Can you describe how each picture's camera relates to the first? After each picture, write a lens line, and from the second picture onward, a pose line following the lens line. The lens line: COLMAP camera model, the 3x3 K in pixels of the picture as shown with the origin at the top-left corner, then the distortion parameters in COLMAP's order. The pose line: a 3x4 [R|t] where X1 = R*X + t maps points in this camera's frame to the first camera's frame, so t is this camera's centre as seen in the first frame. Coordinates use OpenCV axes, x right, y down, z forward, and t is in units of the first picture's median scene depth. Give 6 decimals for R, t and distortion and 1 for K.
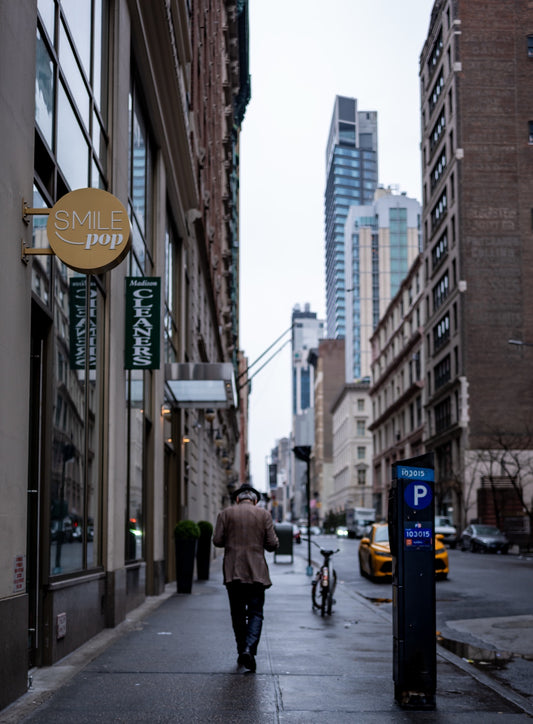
lens RADIAL K [[1352.6, 0, 266.5], [0, 1352.6, 362.0], [0, 0, 1]] dist [0.050969, 0.202885]
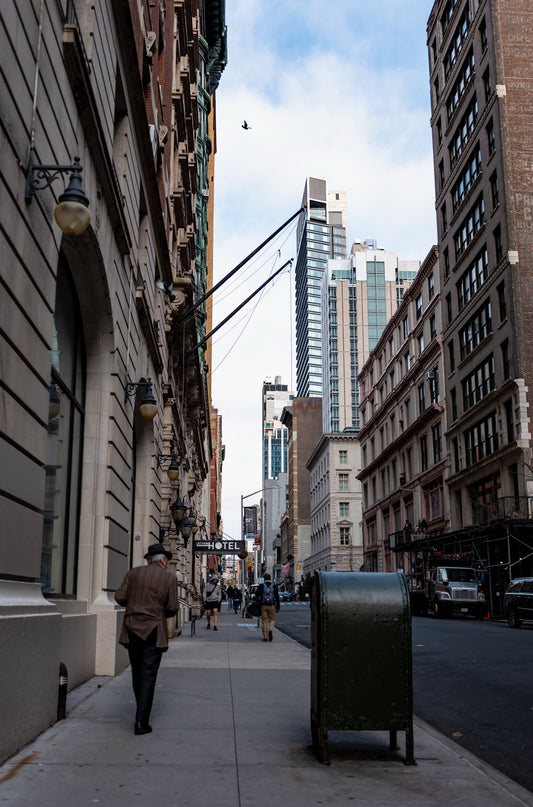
lens RADIAL K [[865.7, 0, 266.5], [0, 865.7, 403.5], [0, 0, 1]] dist [-0.022523, -0.025574]
pose [[0.999329, 0.008893, 0.035522, -0.003527], [-0.005537, 0.995606, -0.093473, 0.052862], [-0.036197, 0.093214, 0.994988, 0.432016]]
